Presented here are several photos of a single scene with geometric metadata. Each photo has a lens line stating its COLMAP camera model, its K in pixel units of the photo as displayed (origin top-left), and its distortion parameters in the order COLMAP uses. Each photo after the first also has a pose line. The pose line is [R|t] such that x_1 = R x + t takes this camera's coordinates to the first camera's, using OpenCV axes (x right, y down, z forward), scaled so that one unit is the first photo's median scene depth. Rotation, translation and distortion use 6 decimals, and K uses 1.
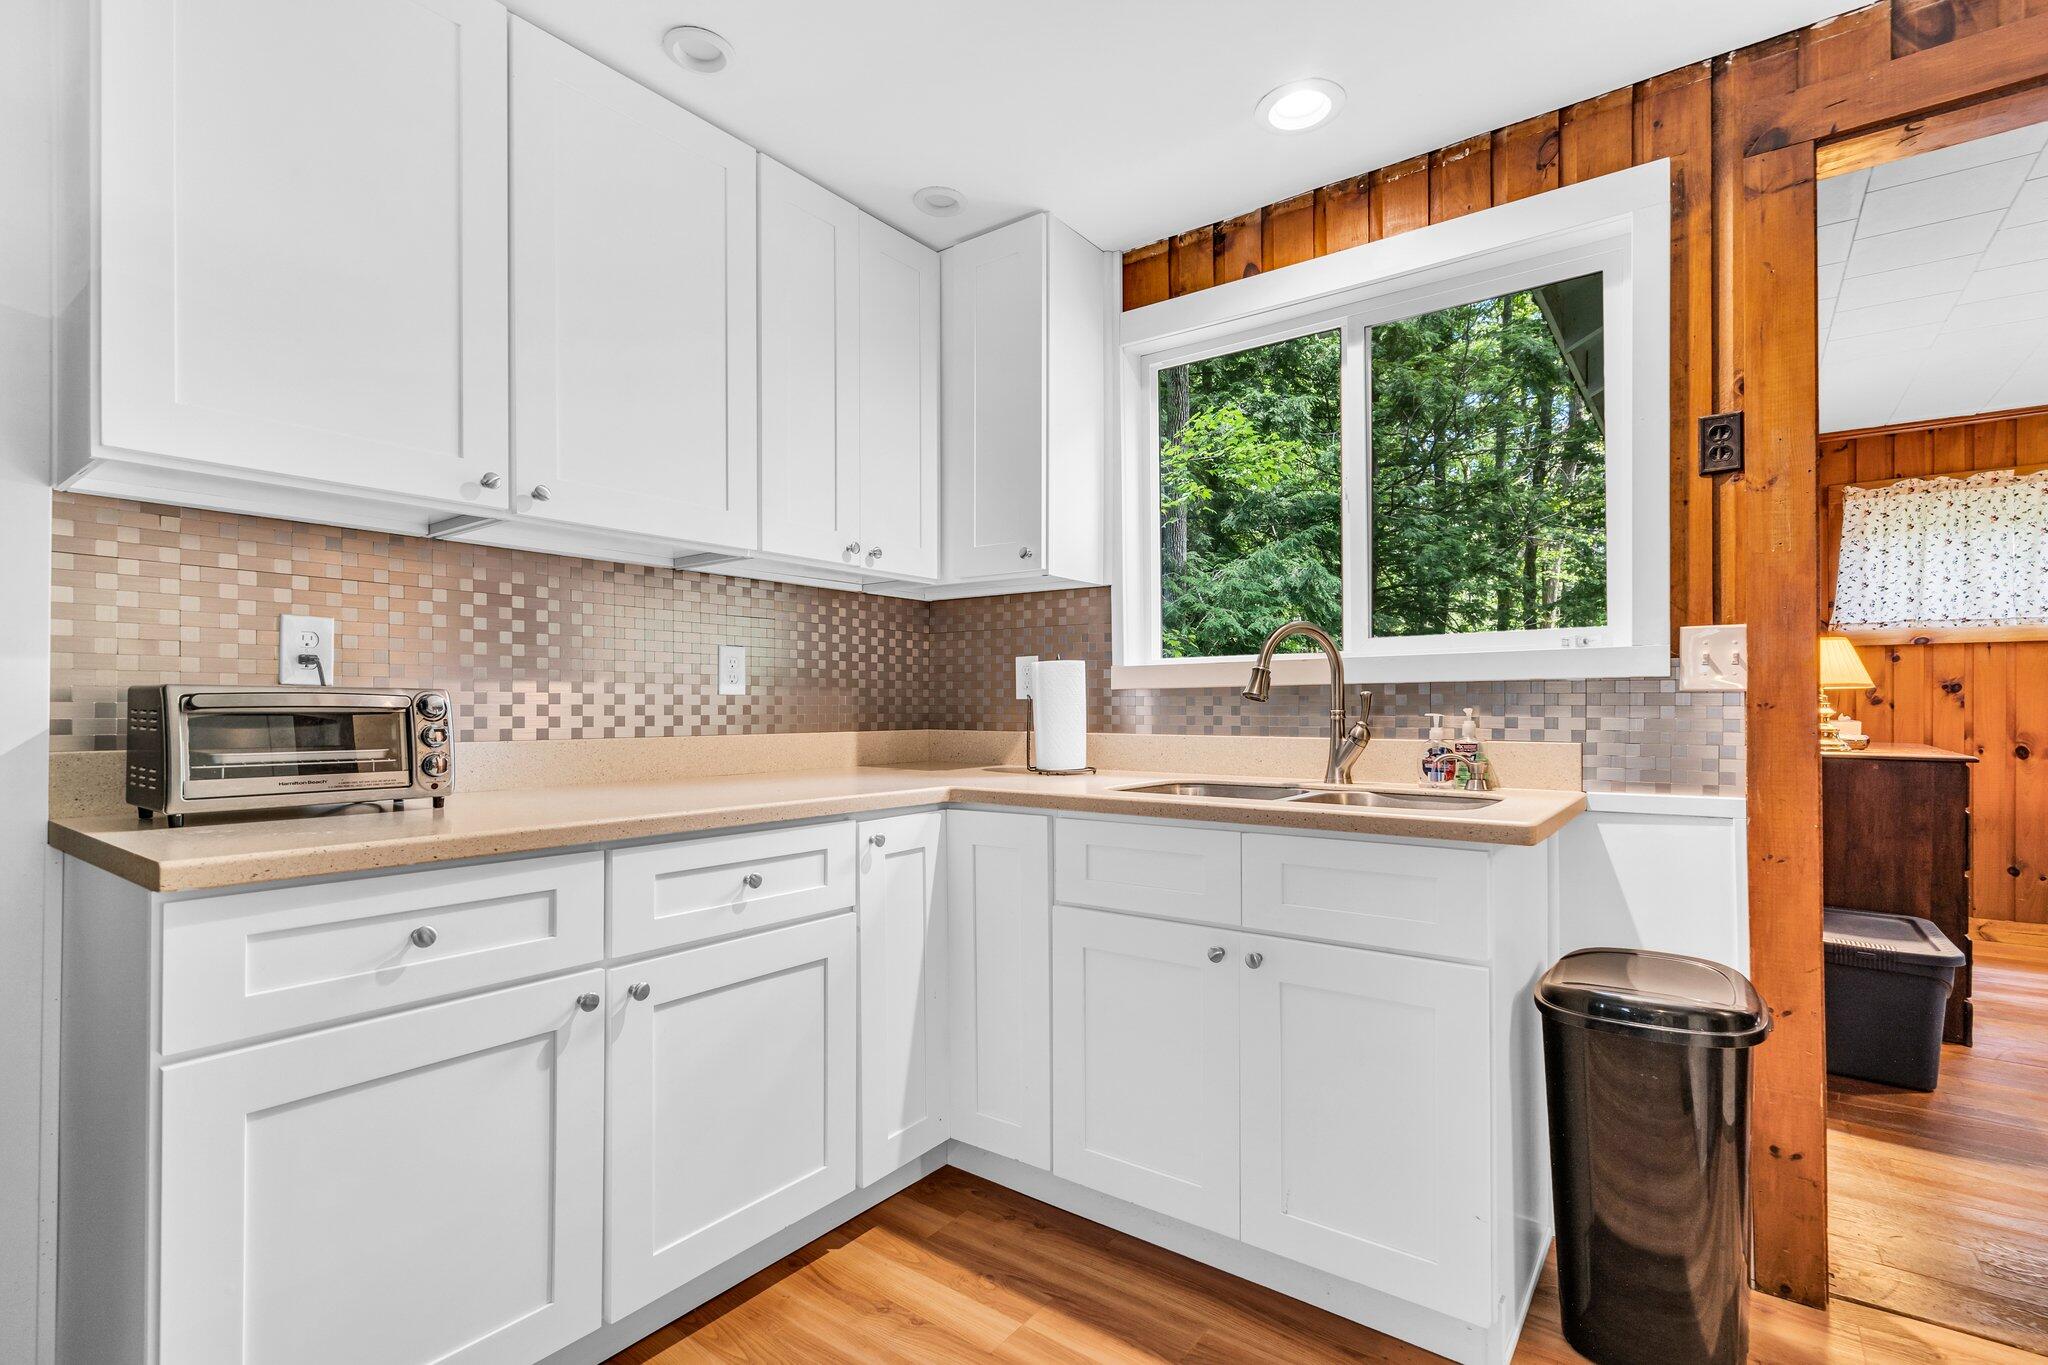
lens RADIAL K [[950.6, 0, 1032.8], [0, 950.6, 705.7], [0, 0, 1]] dist [-0.005100, 0.001460]
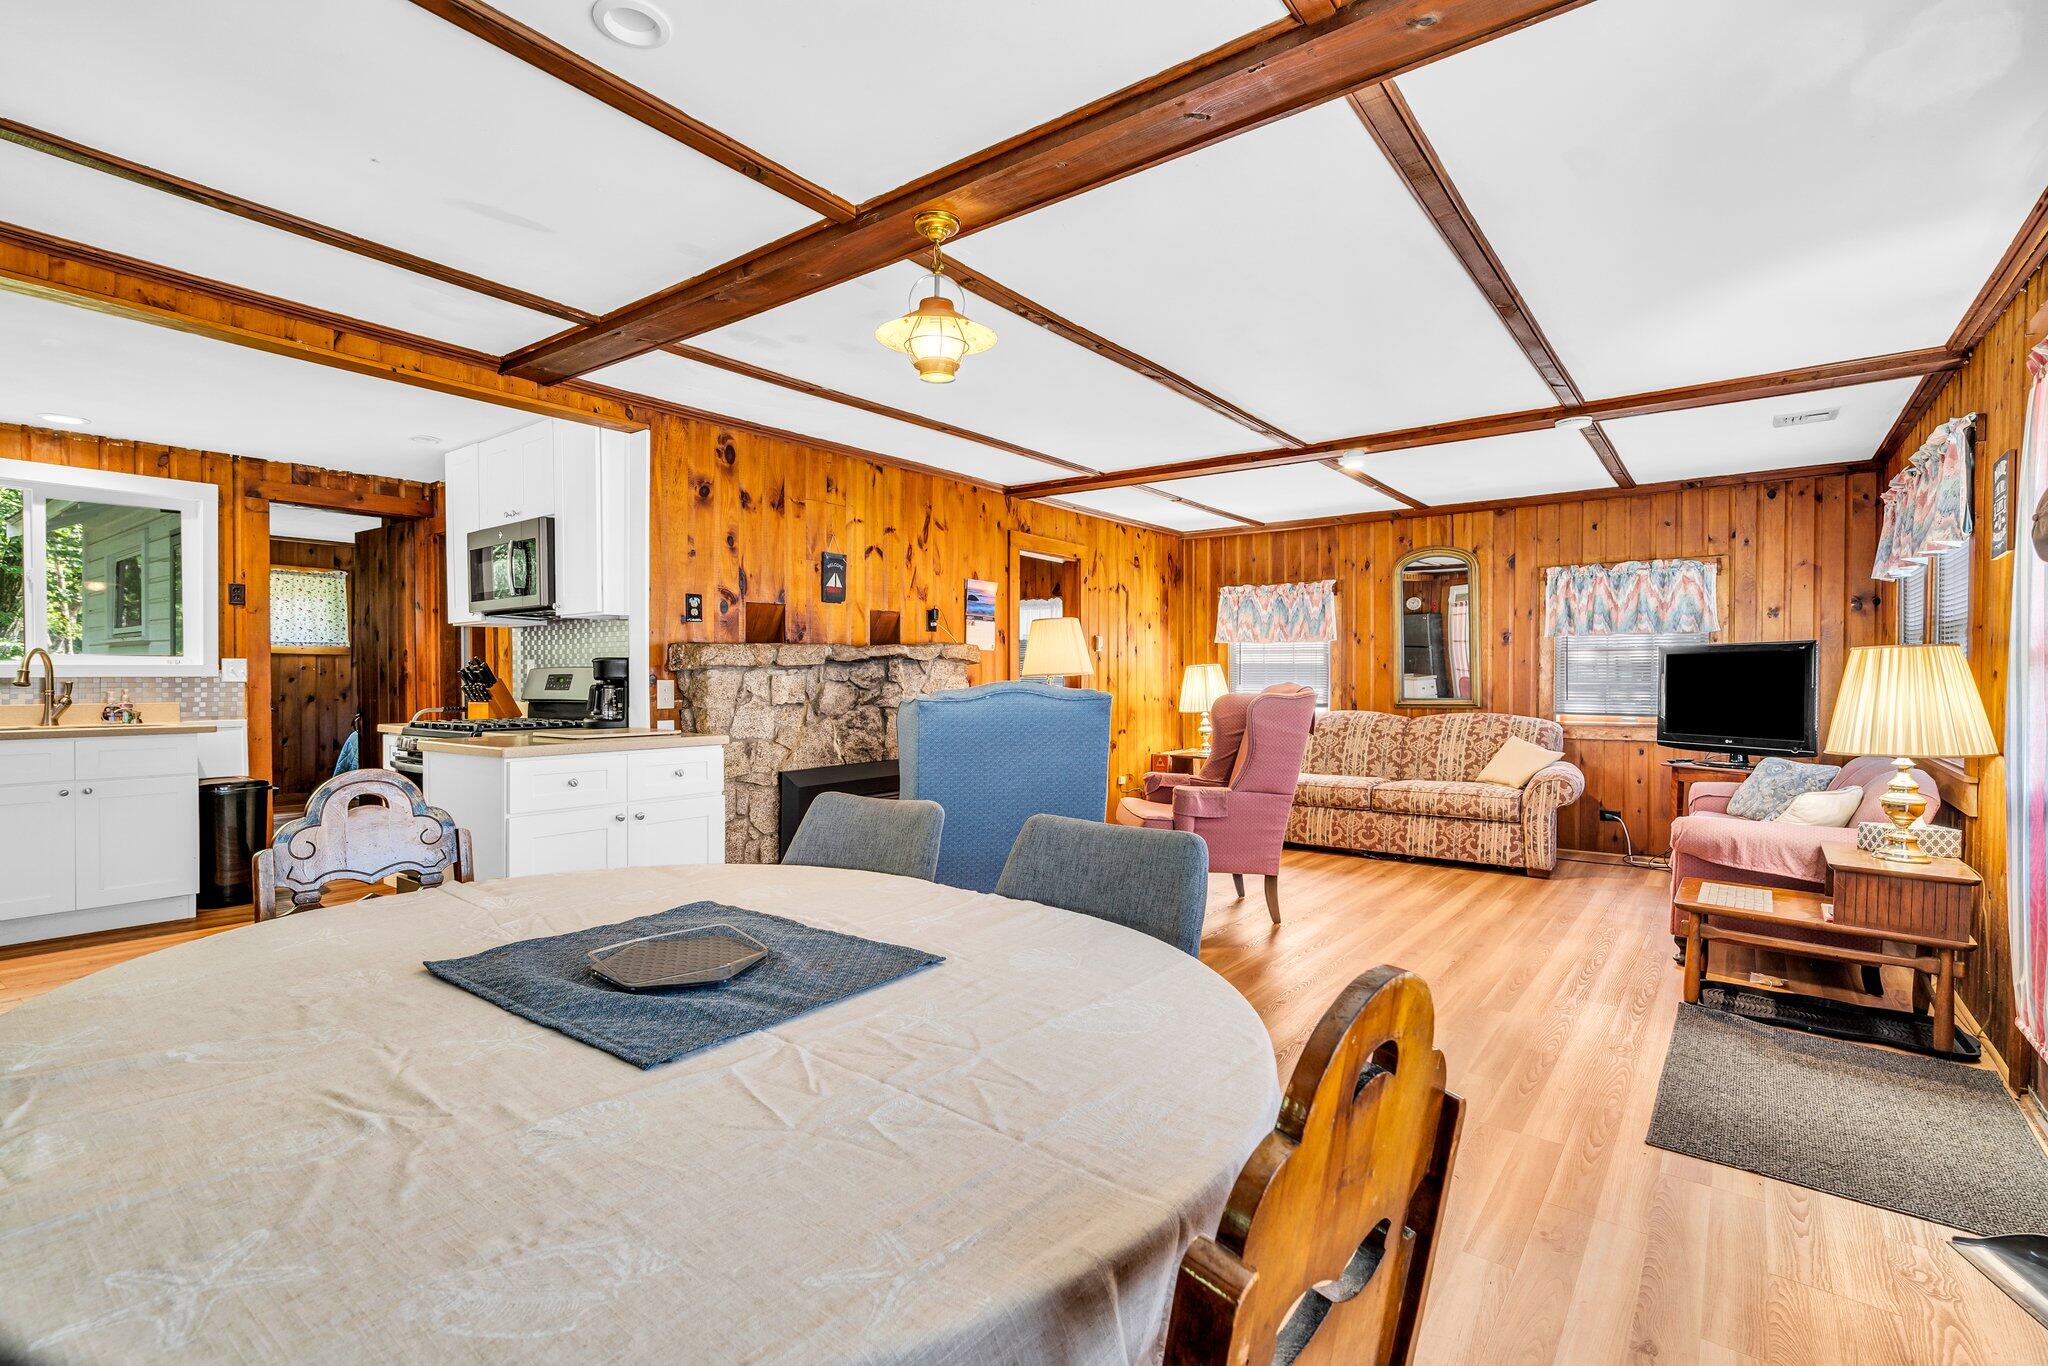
lens RADIAL K [[950.6, 0, 1023.3], [0, 950.6, 682.8], [0, 0, 1]] dist [-0.005100, 0.001460]
pose [[0.016227, -0.001135, 0.999868, -1.616358], [0.002674, 0.999996, 0.001092, -0.008154], [-0.999865, 0.002655, 0.016230, -1.086736]]
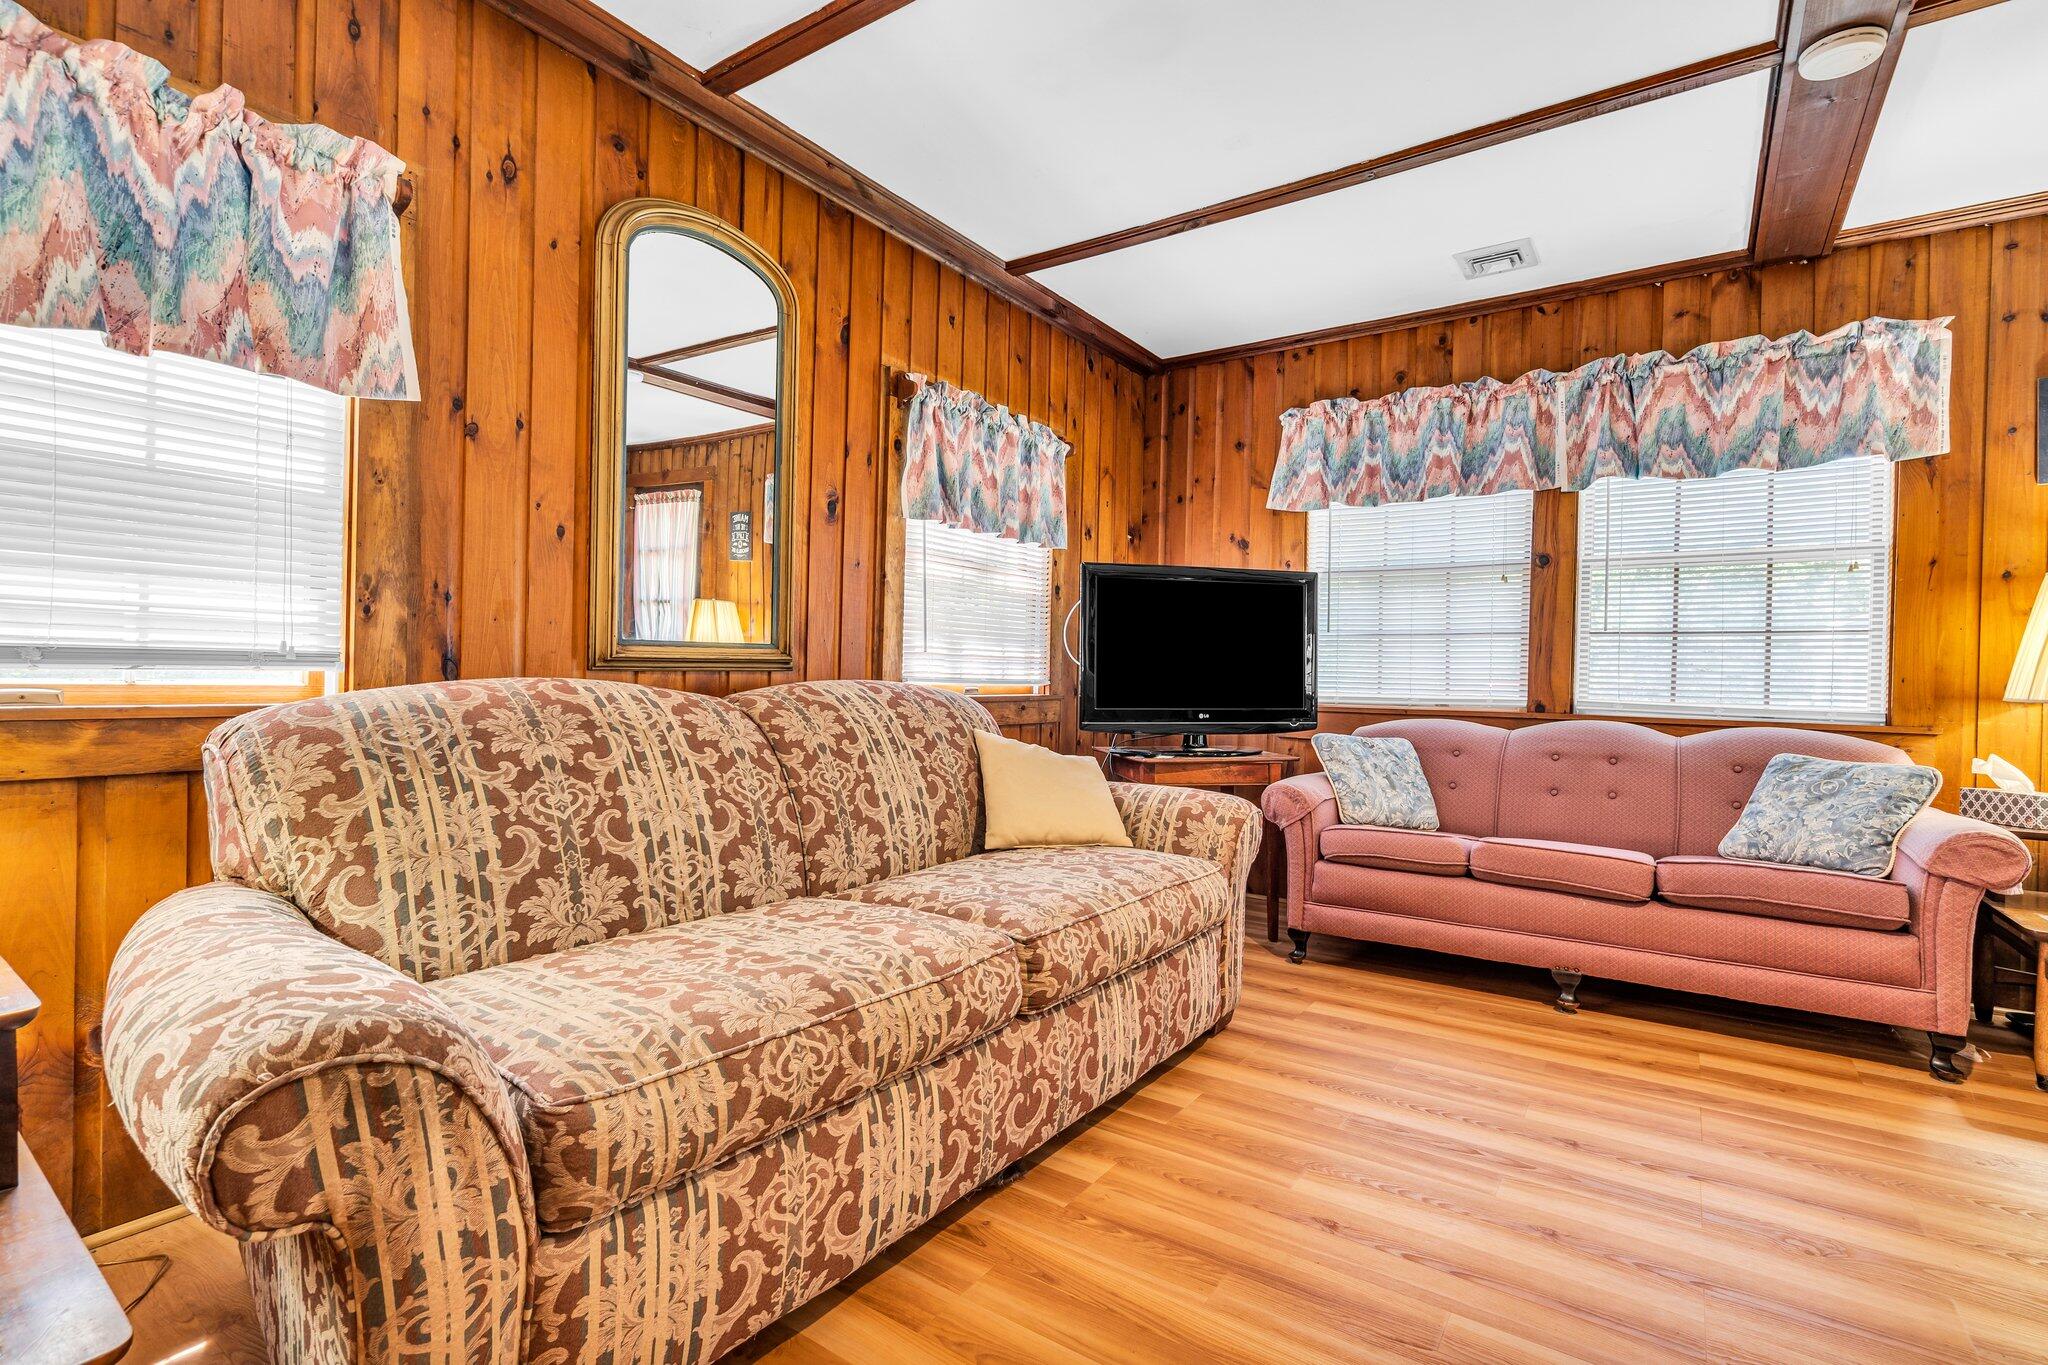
lens RADIAL K [[950.6, 0, 1044.1], [0, 950.6, 673.4], [0, 0, 1]] dist [-0.005100, 0.001460]
pose [[-0.997897, -0.007916, -0.064337, 0.984924], [-0.007251, 0.999918, -0.010565, 0.084836], [0.064415, -0.010076, -0.997872, -1.249251]]
